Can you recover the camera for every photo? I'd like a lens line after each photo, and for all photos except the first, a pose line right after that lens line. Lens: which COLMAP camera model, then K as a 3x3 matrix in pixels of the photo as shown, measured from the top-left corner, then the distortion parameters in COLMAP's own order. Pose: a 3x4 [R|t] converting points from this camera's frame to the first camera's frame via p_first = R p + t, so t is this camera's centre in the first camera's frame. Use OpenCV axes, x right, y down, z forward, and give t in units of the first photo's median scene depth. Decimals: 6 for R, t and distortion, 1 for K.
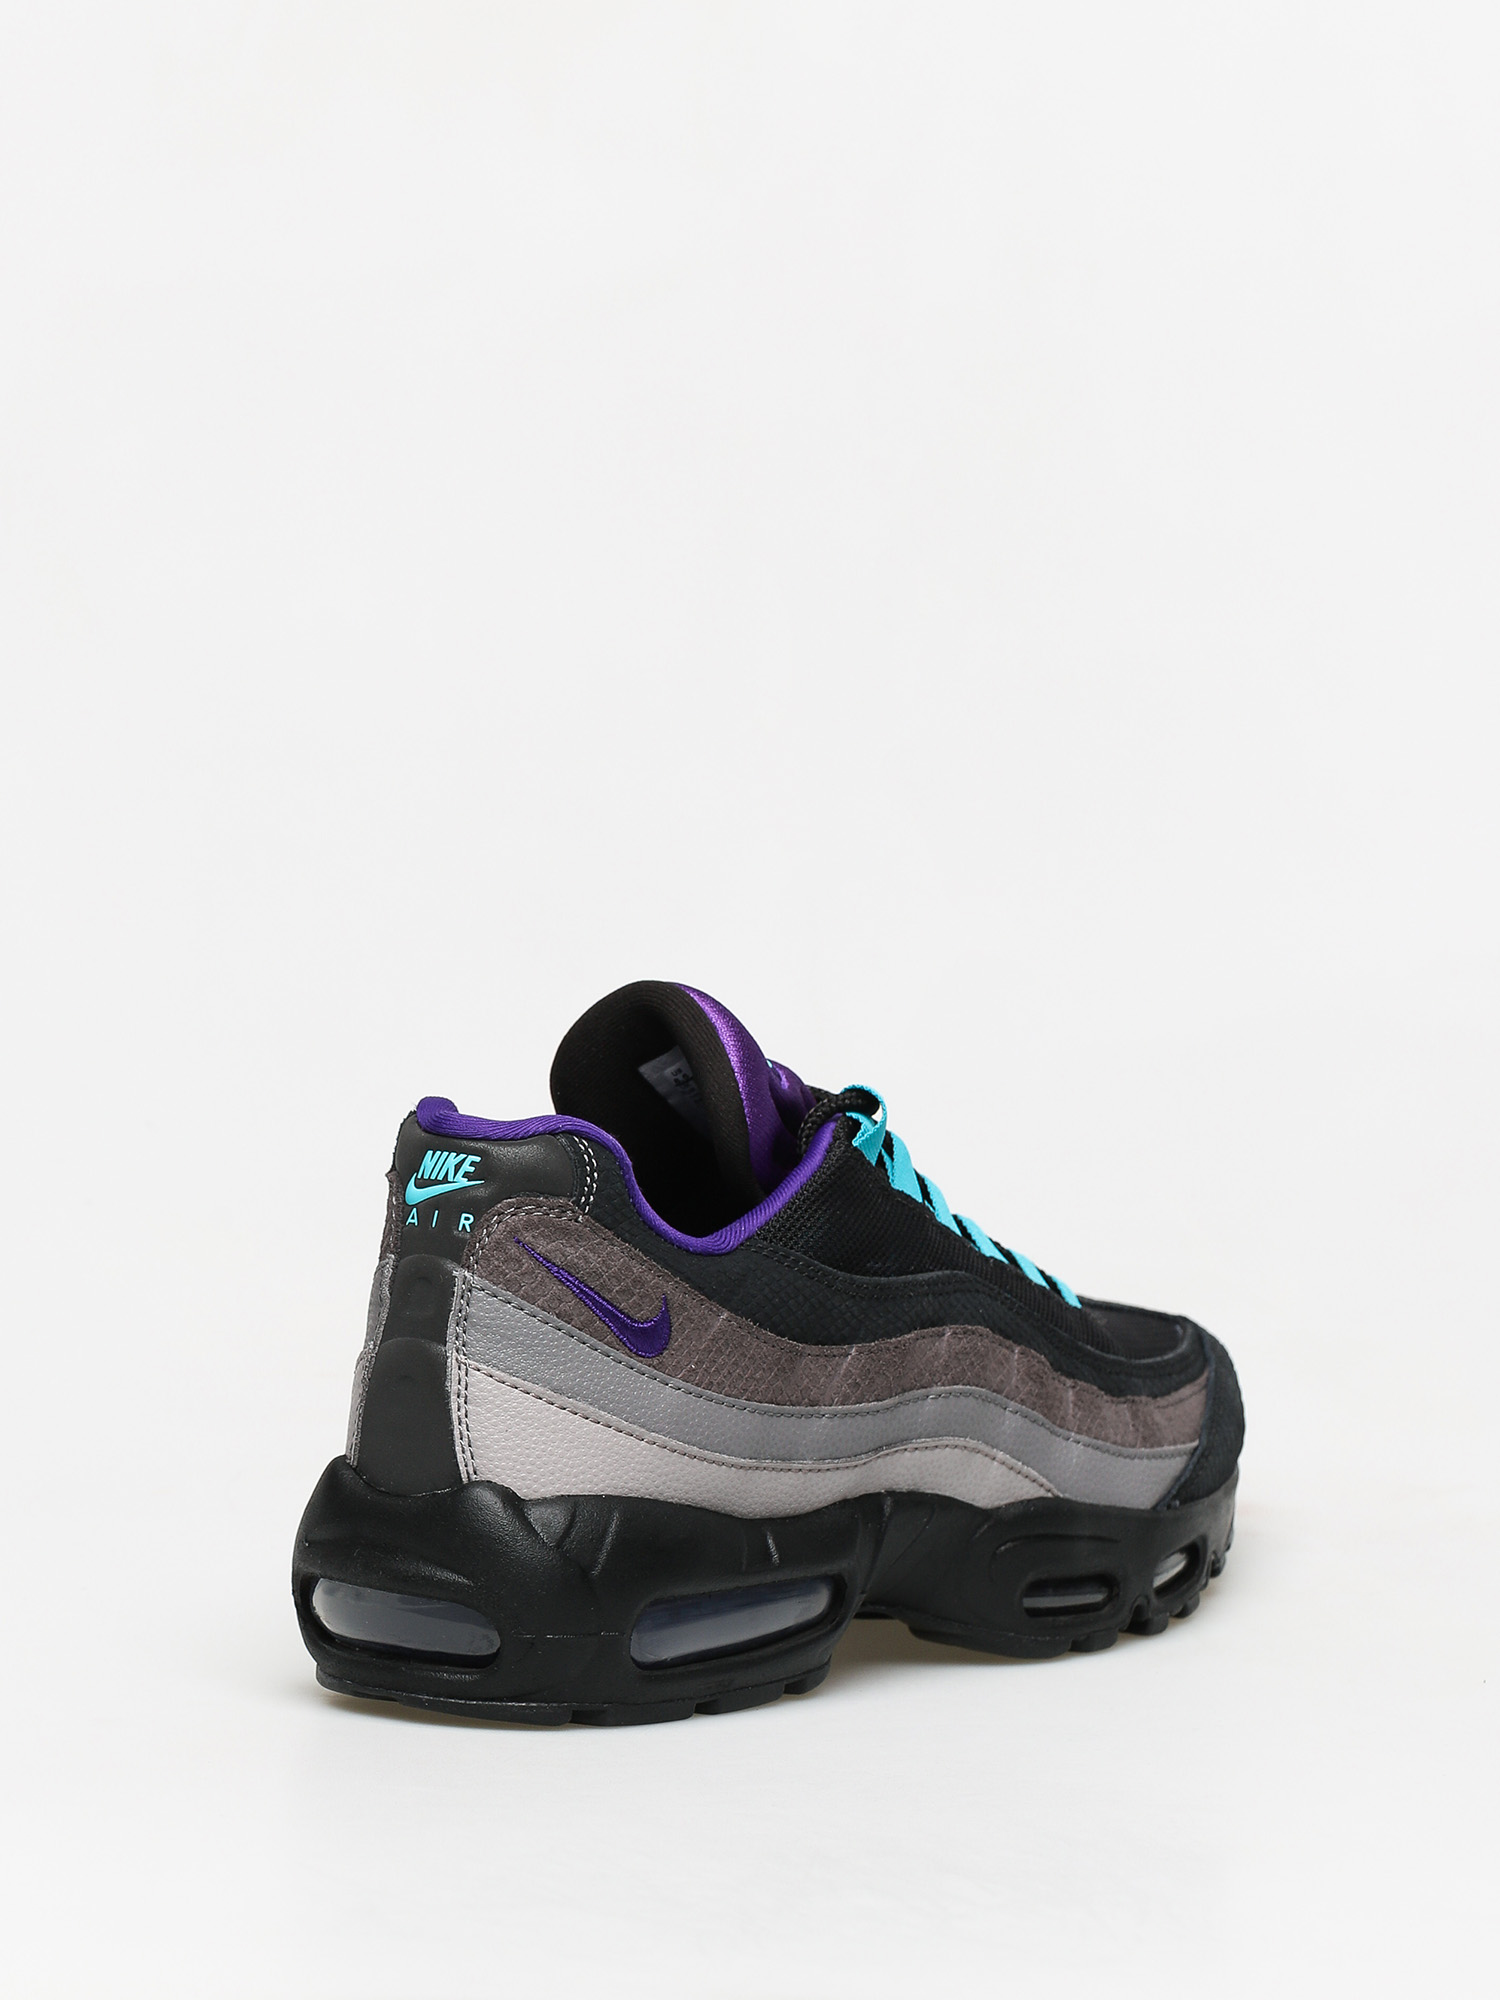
lens RADIAL K [[6587.8, 0, 749.3], [0, 6587.8, 999.8], [0, 0, 1]] dist [0.258480, 0.000000]
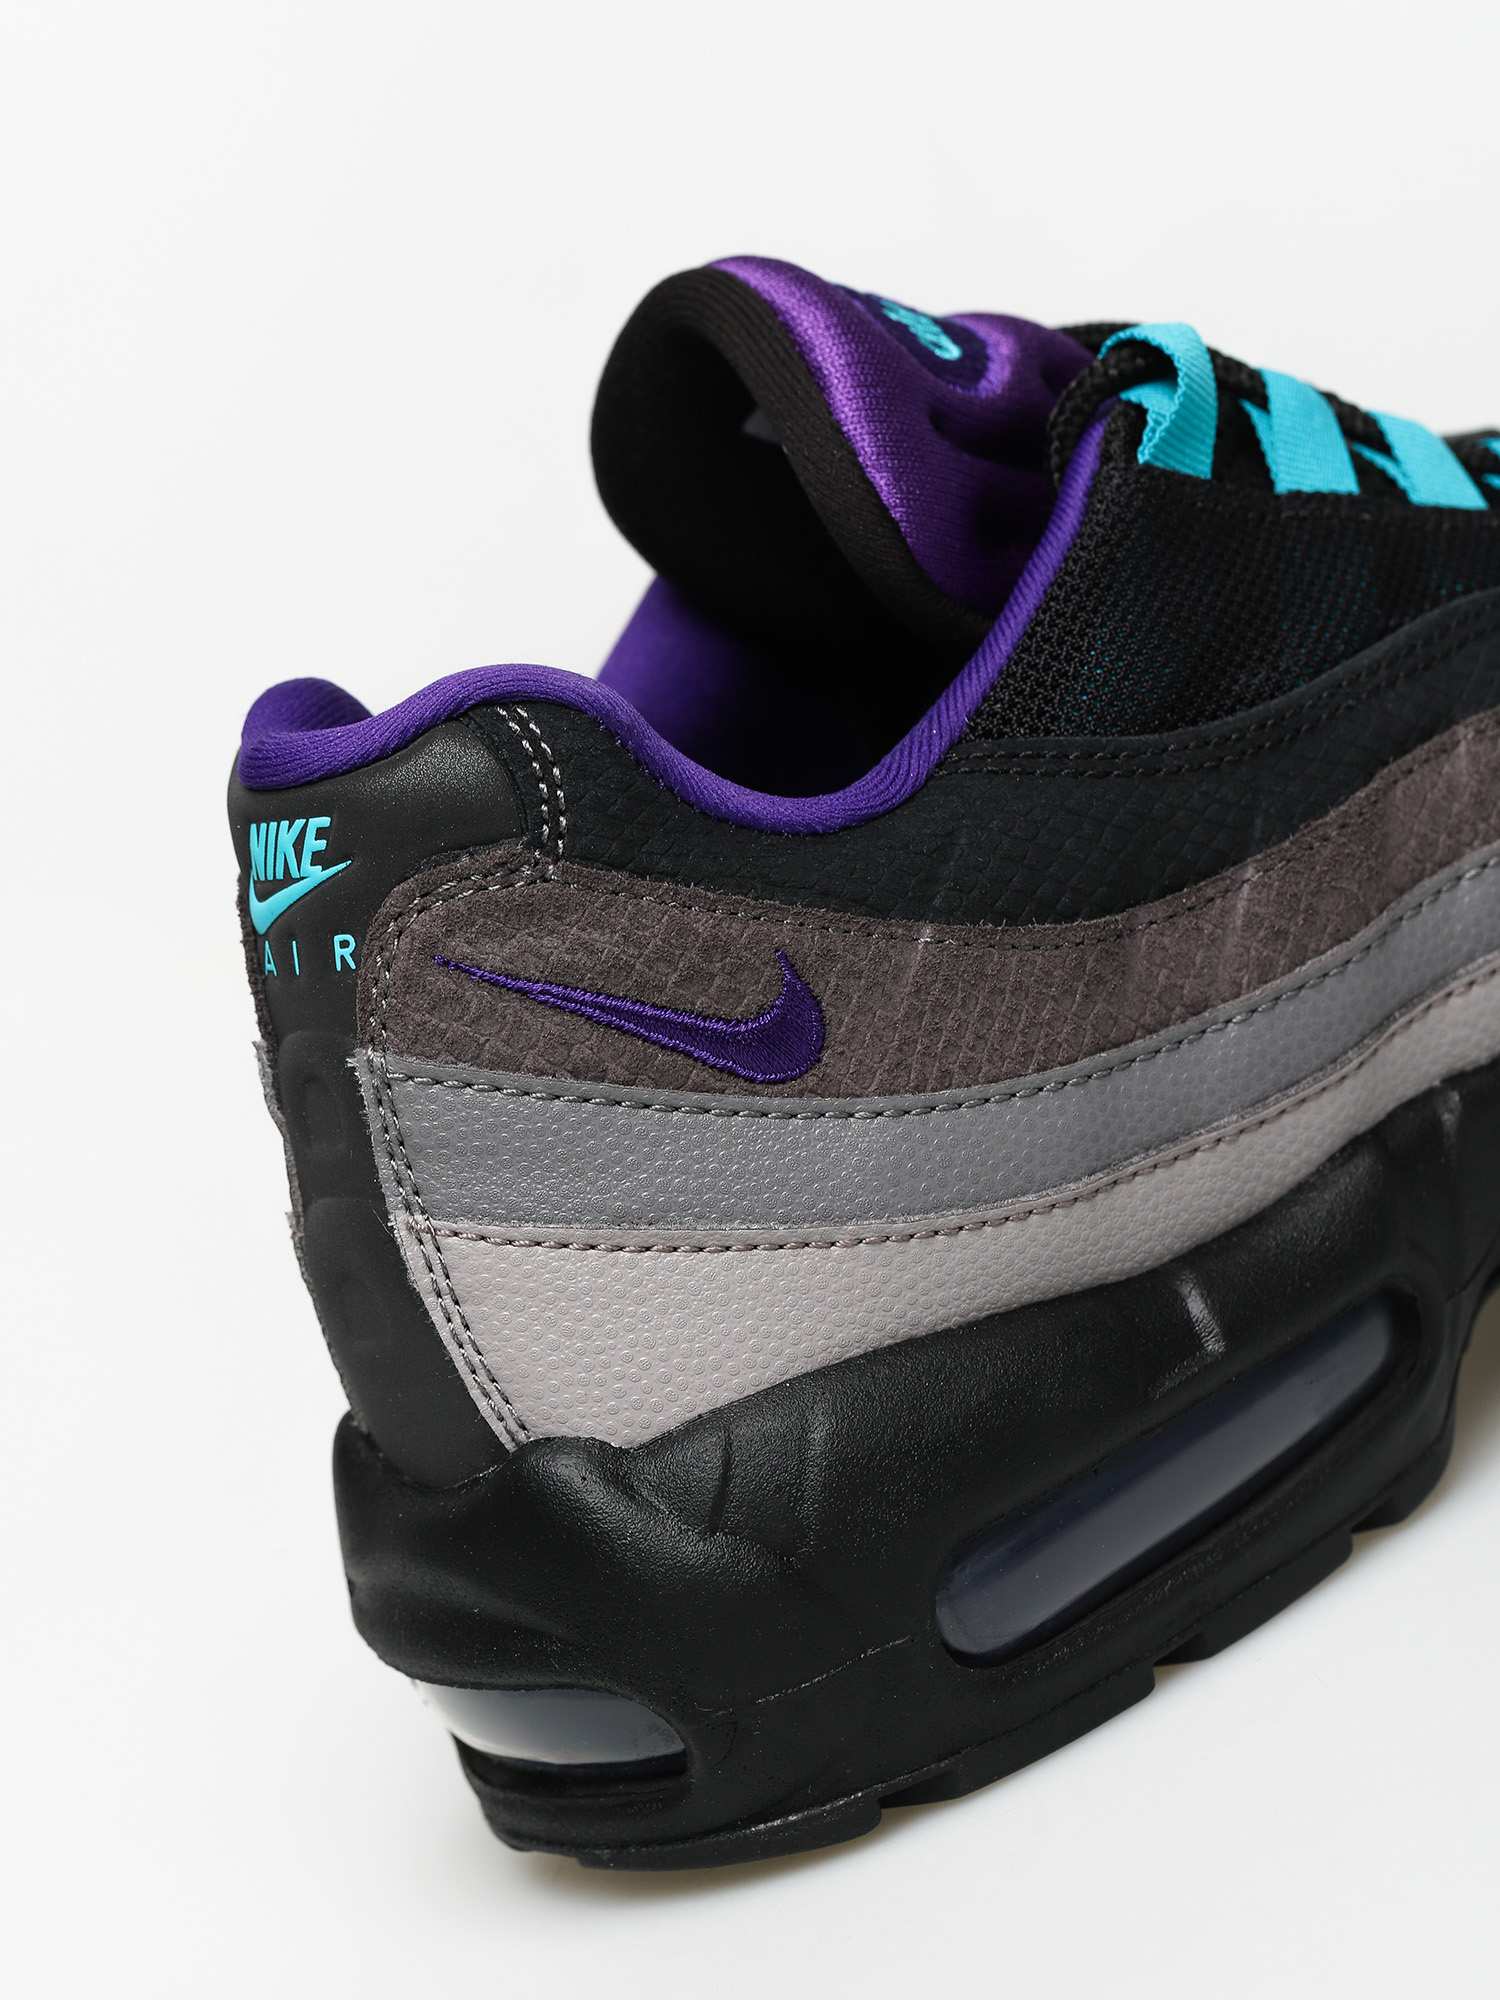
lens RADIAL K [[6587.8, 0, 751.8], [0, 6587.8, 1000.0], [0, 0, 1]] dist [0.258480, 0.000000]
pose [[0.907071, -0.308540, -0.286402, 0.124249], [0.356103, 0.925204, 0.131104, -0.016721], [0.224530, -0.220909, 0.949097, 0.532904]]
